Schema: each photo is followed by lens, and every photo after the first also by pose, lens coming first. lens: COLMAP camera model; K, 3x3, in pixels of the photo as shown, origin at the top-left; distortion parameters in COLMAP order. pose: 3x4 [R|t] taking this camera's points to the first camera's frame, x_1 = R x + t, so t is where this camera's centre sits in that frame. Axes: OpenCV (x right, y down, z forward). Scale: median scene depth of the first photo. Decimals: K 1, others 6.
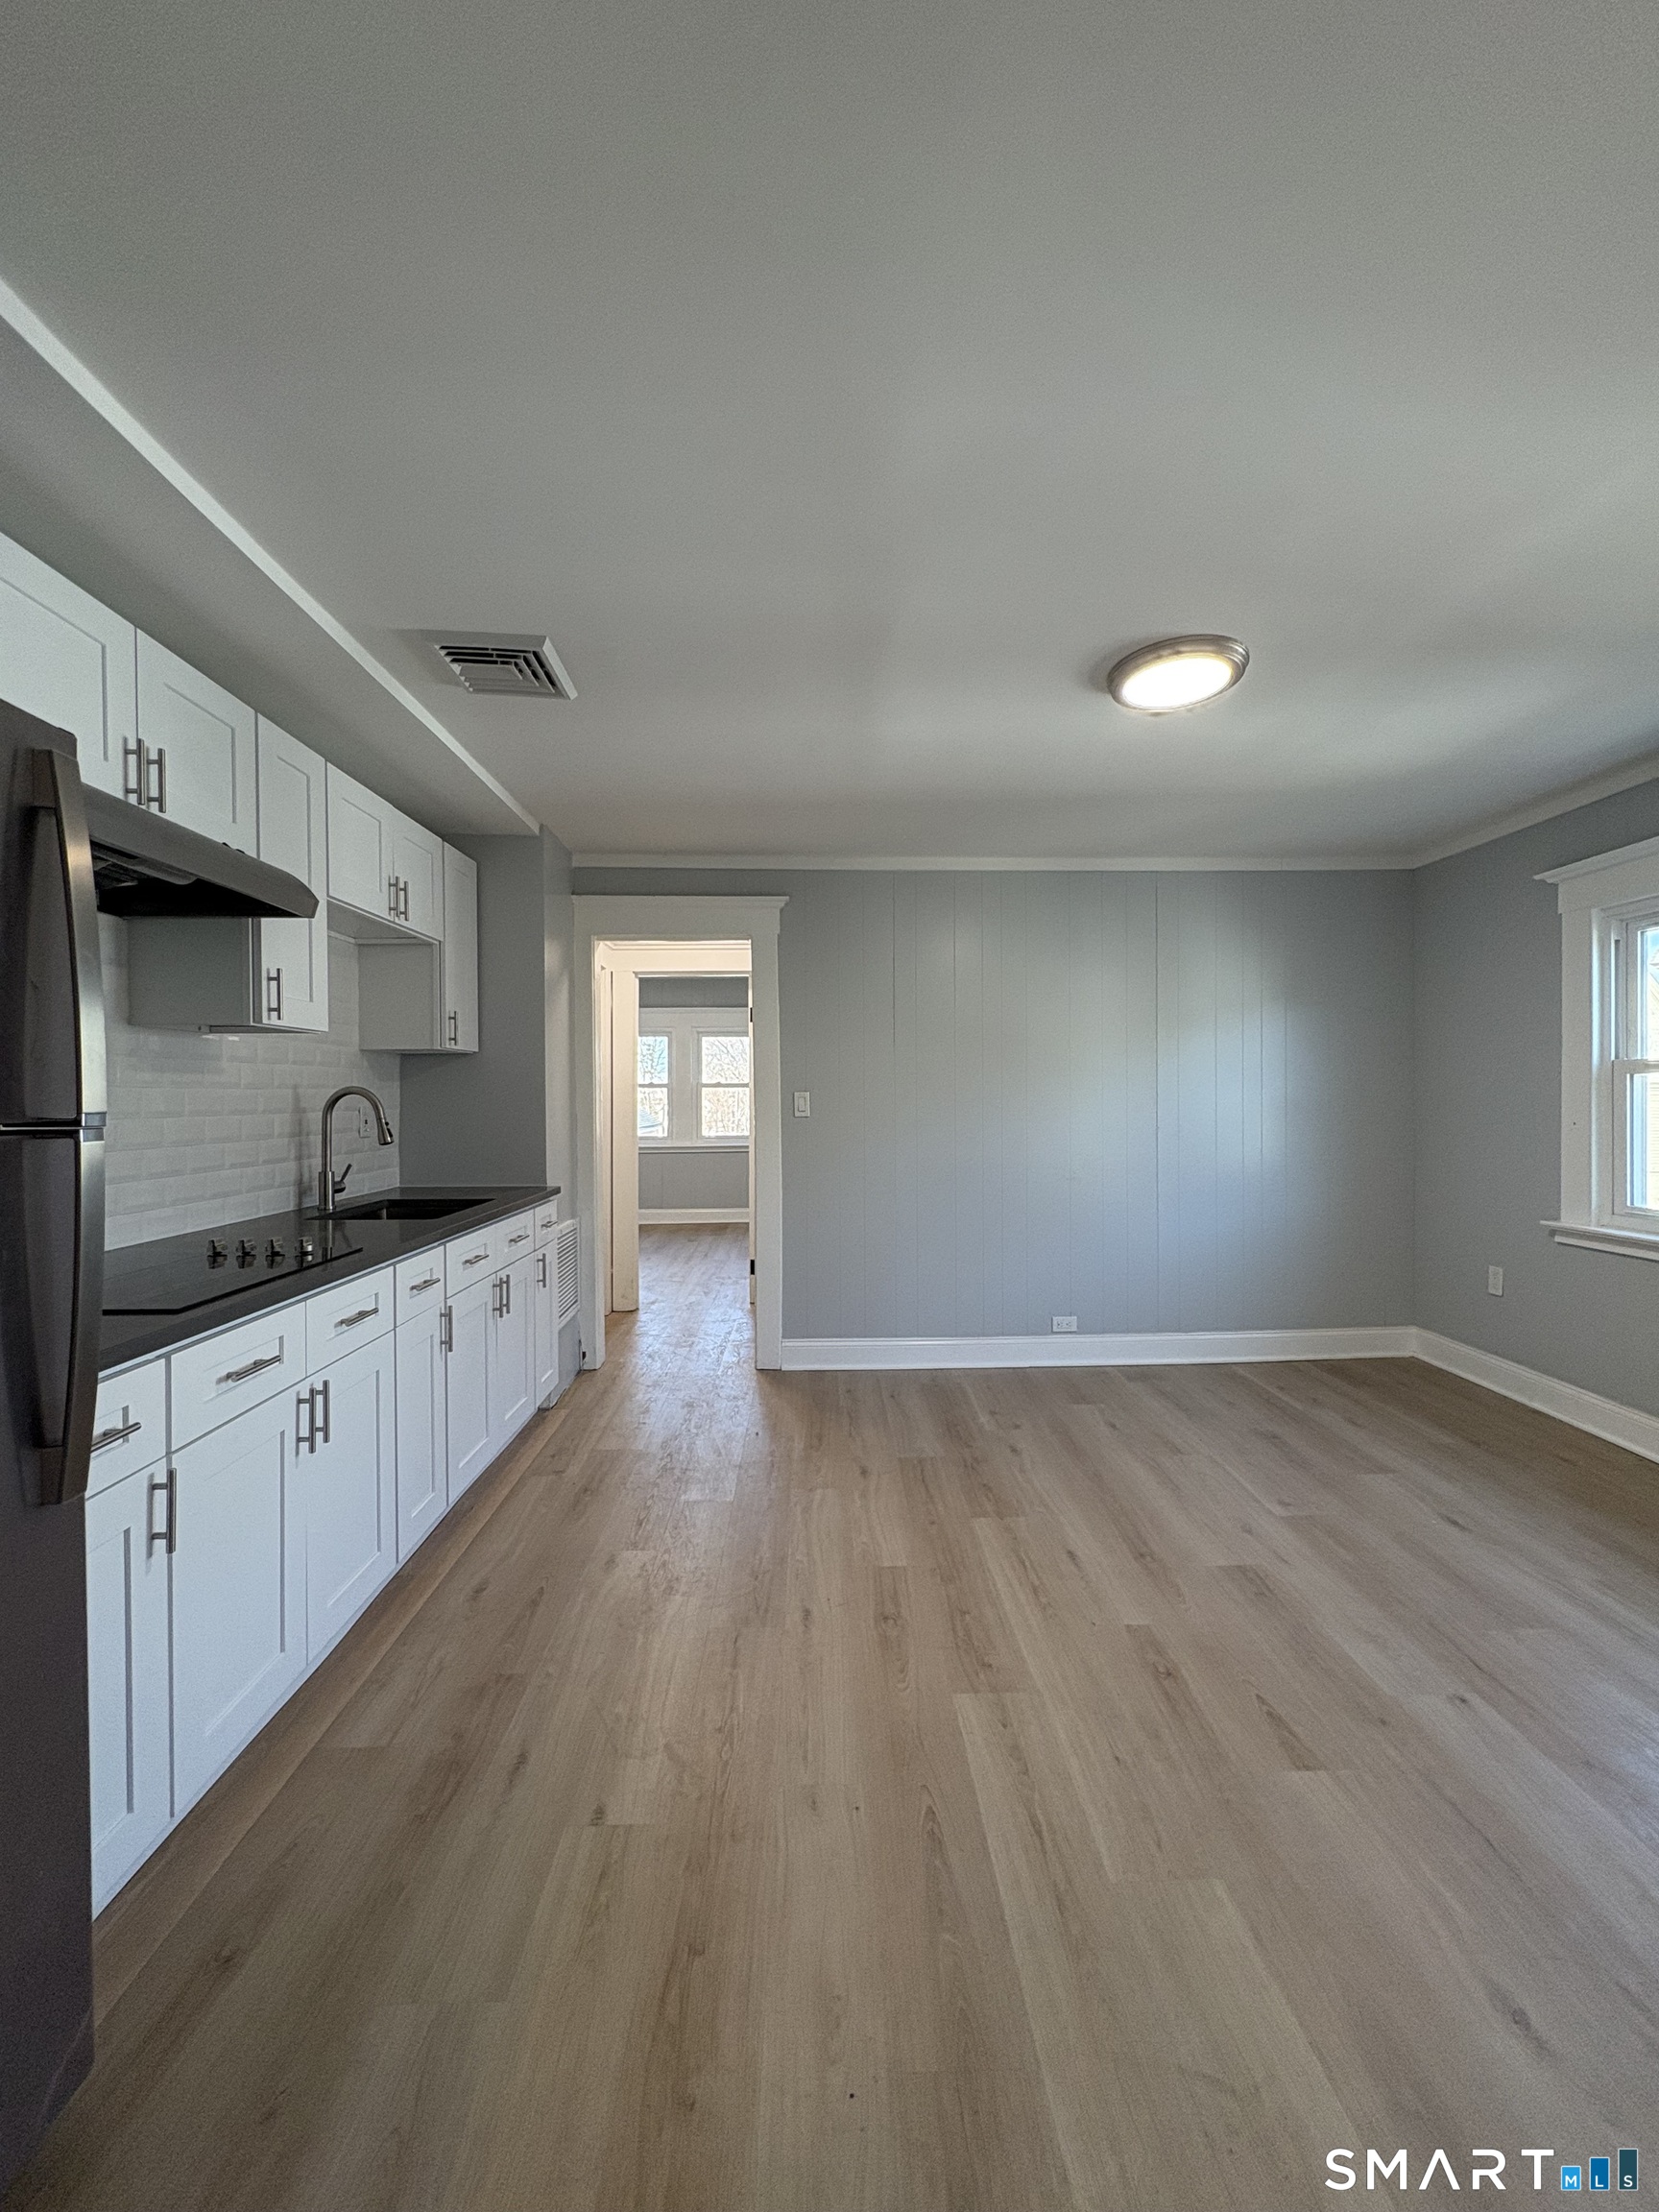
lens RADIAL K [[873.0, 0, 831.3], [0, 873.0, 1105.0], [0, 0, 1]] dist [-0.000092, -0.000389]
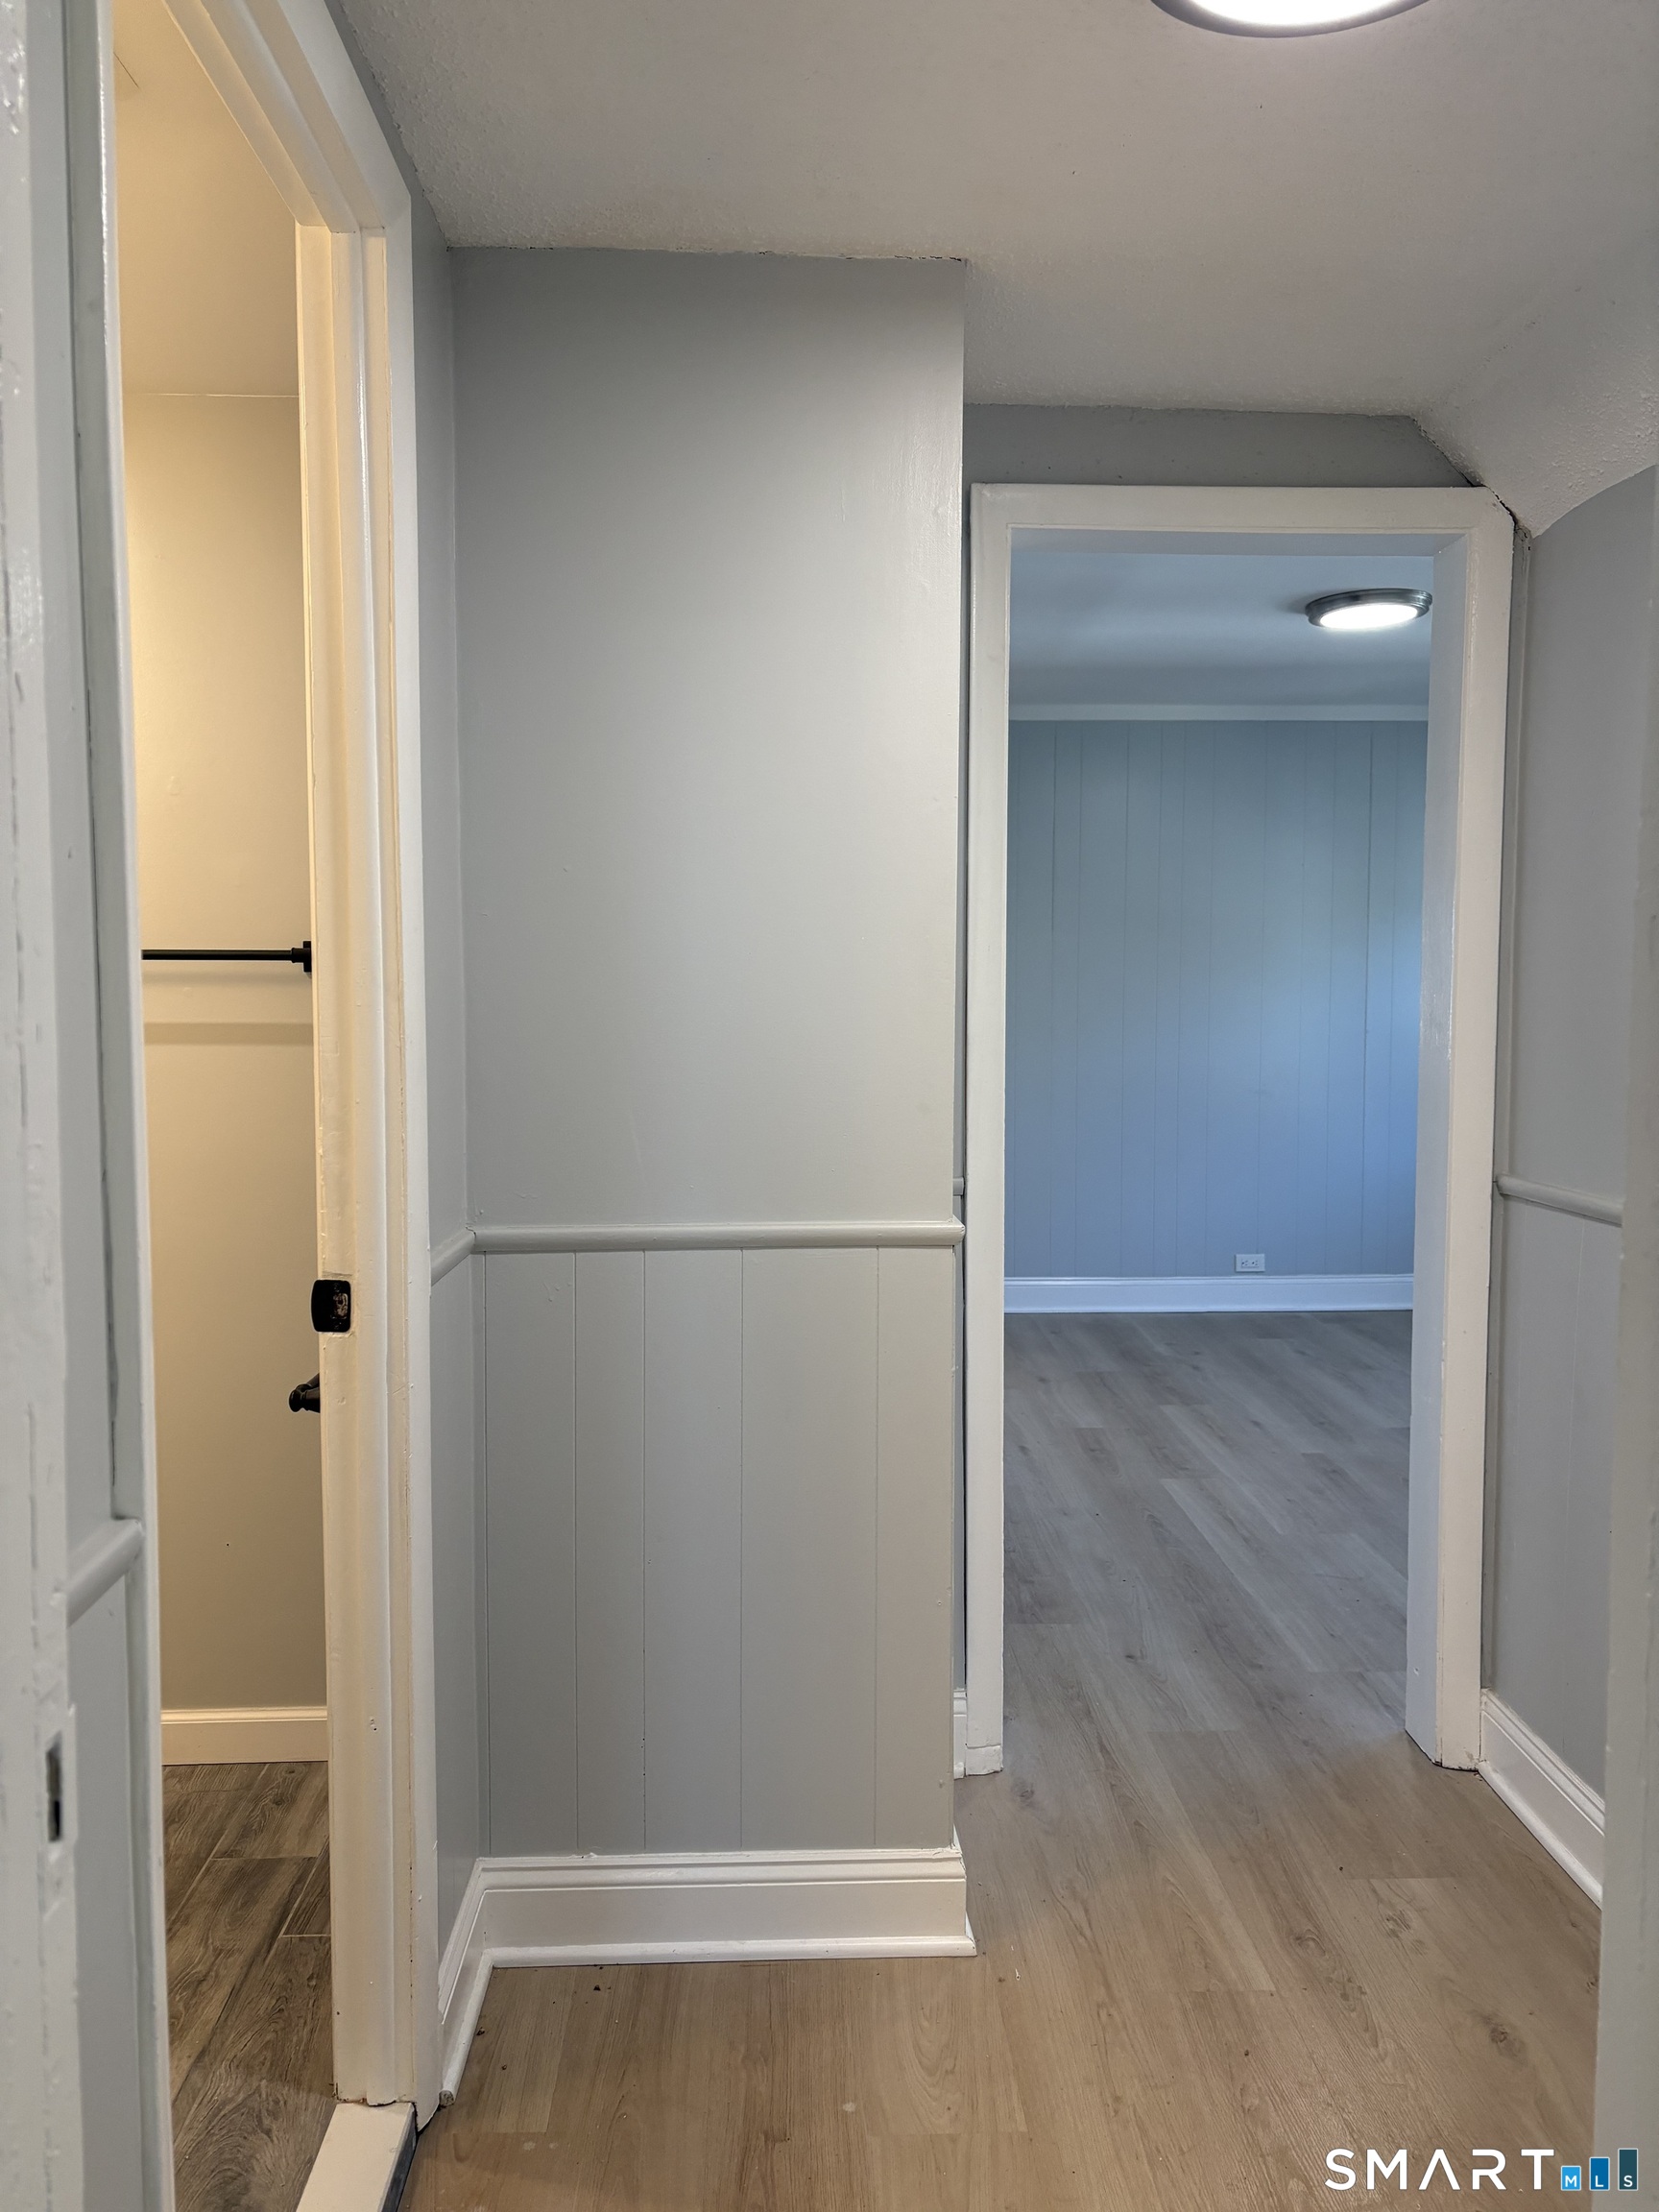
lens RADIAL K [[1663.1, 0, 829.5], [0, 1663.1, 1106.0], [0, 0, 1]] dist [0.064022, -0.075468]
pose [[0.999900, 0.000768, 0.014136, -0.314054], [-0.001680, 0.997906, 0.064661, -0.006060], [-0.014056, -0.064678, 0.997807, -1.152242]]
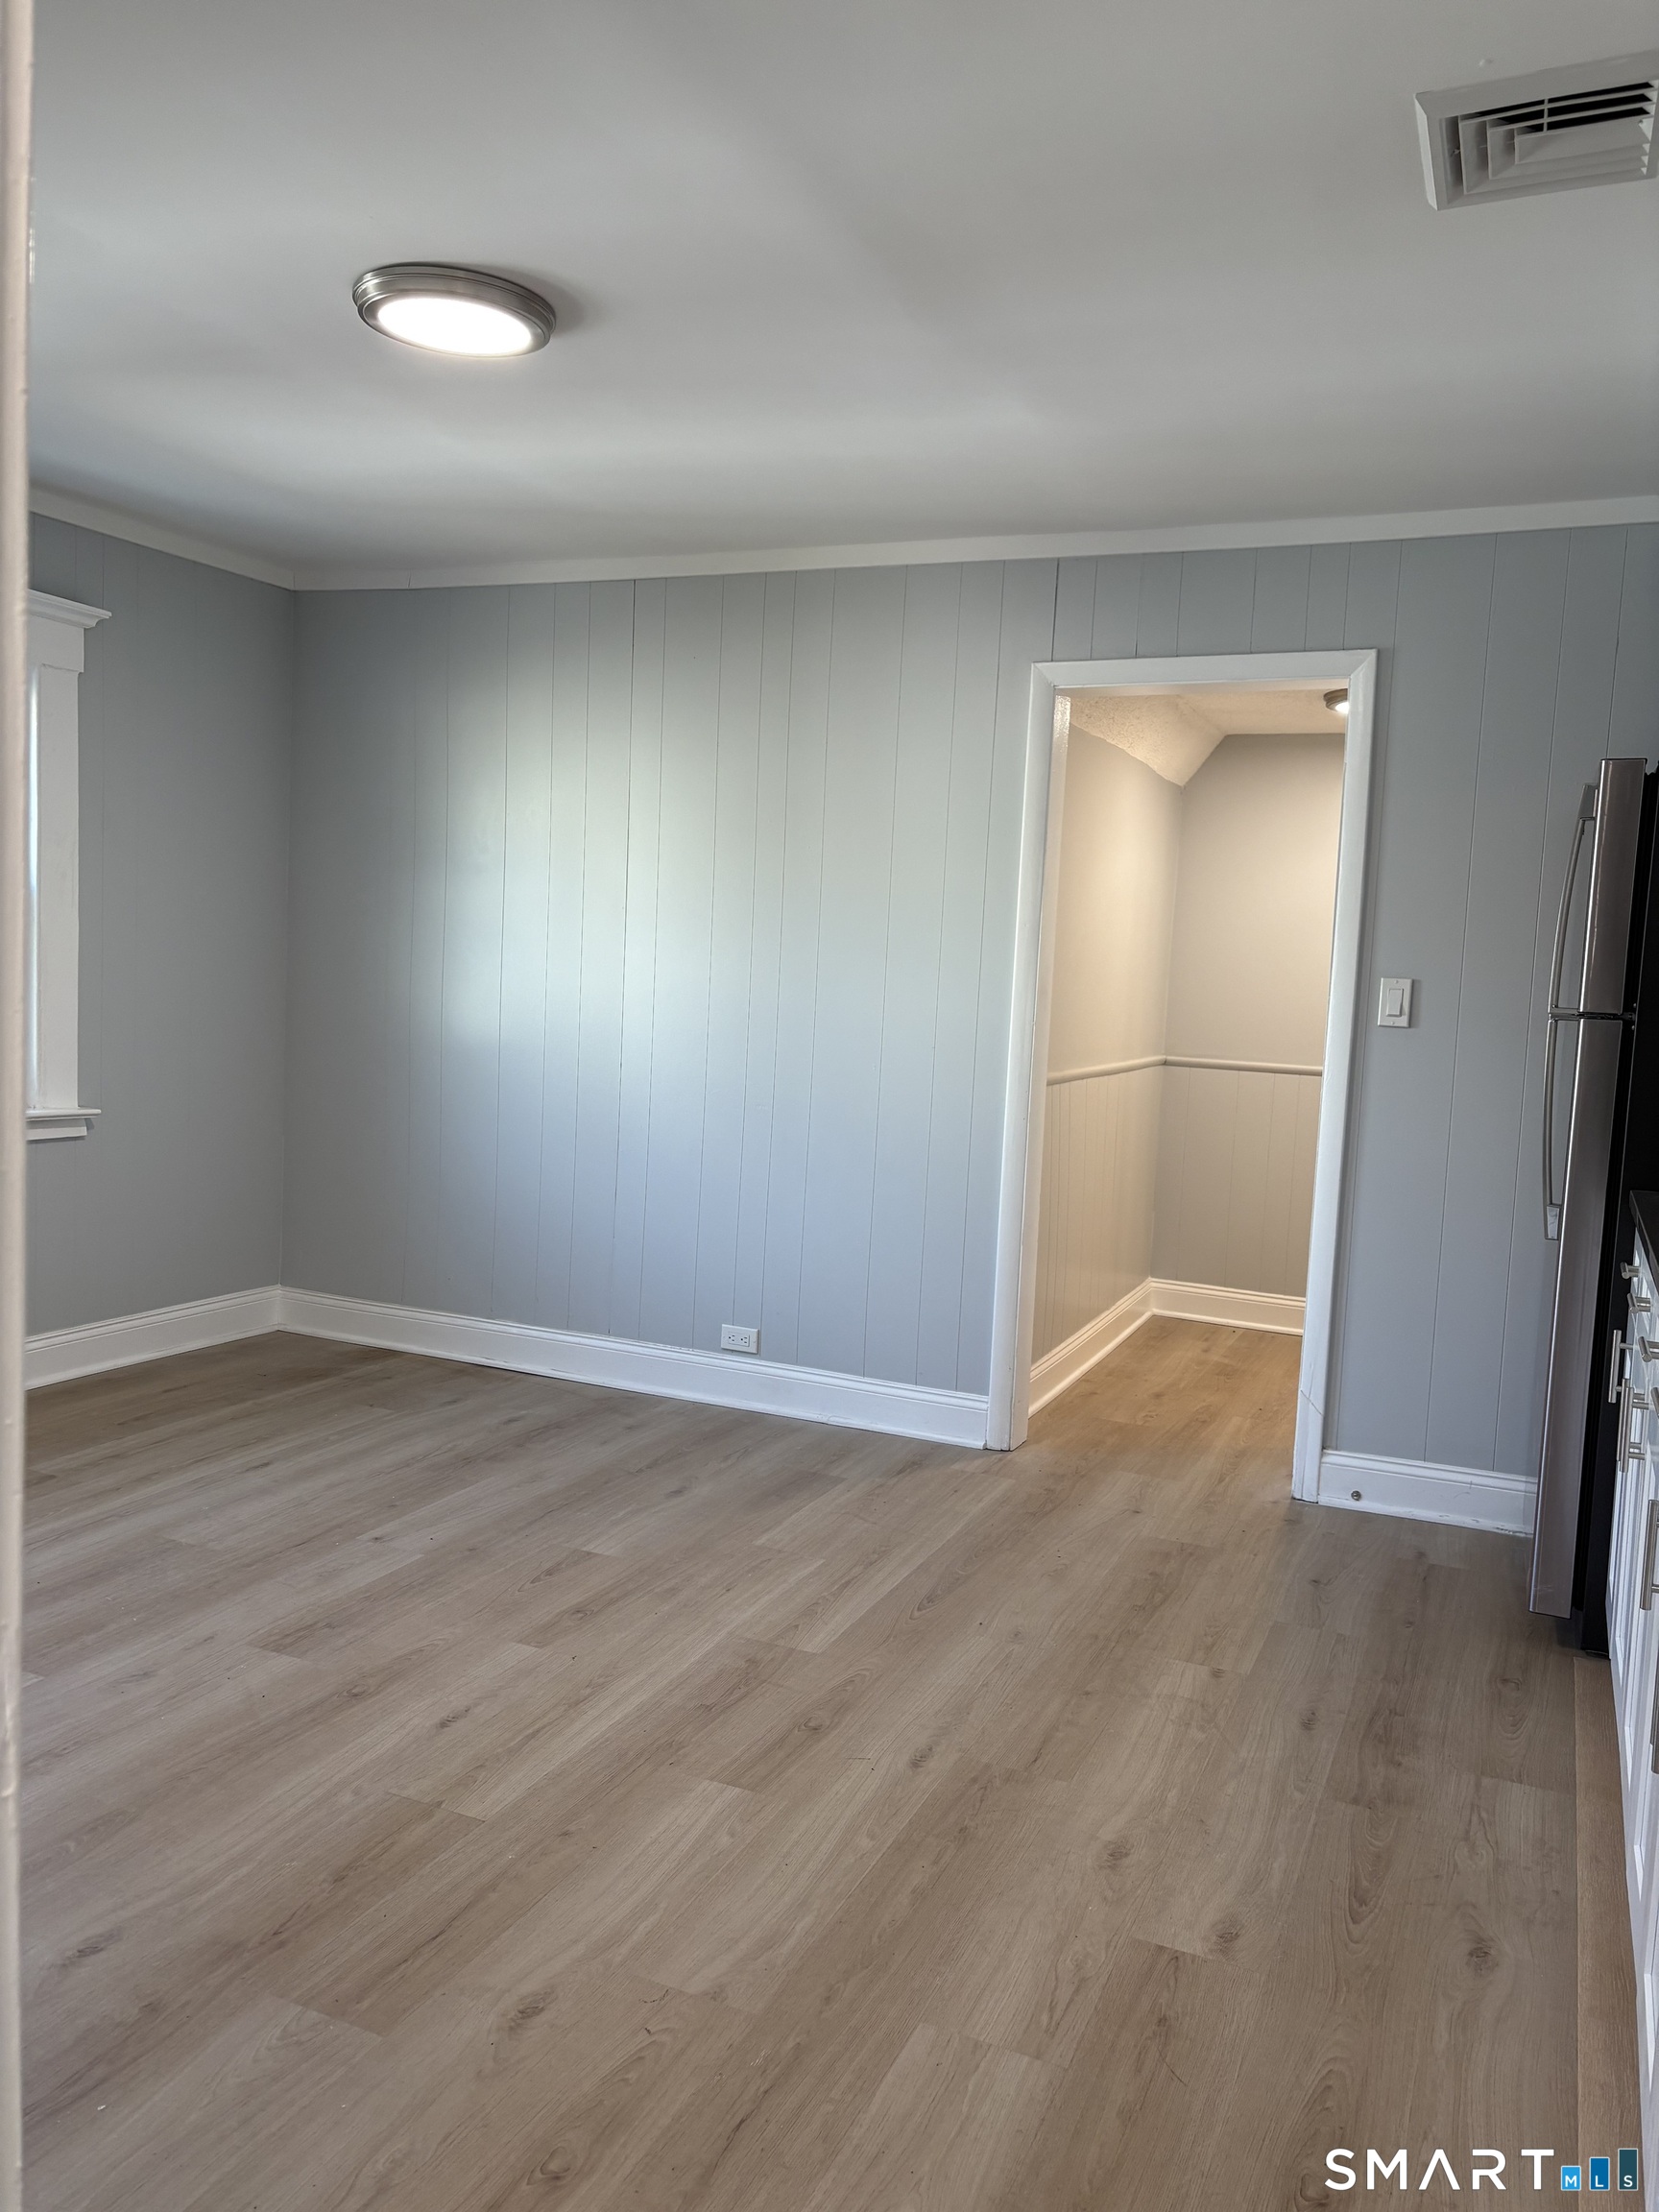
lens RADIAL K [[1663.1, 0, 829.5], [0, 1663.1, 1106.0], [0, 0, 1]] dist [0.064022, -0.075468]
pose [[-0.905492, -0.072590, 0.418108, -0.457985], [-0.039510, 0.995403, 0.087250, -0.012682], [-0.422519, 0.062484, -0.904197, 2.134708]]
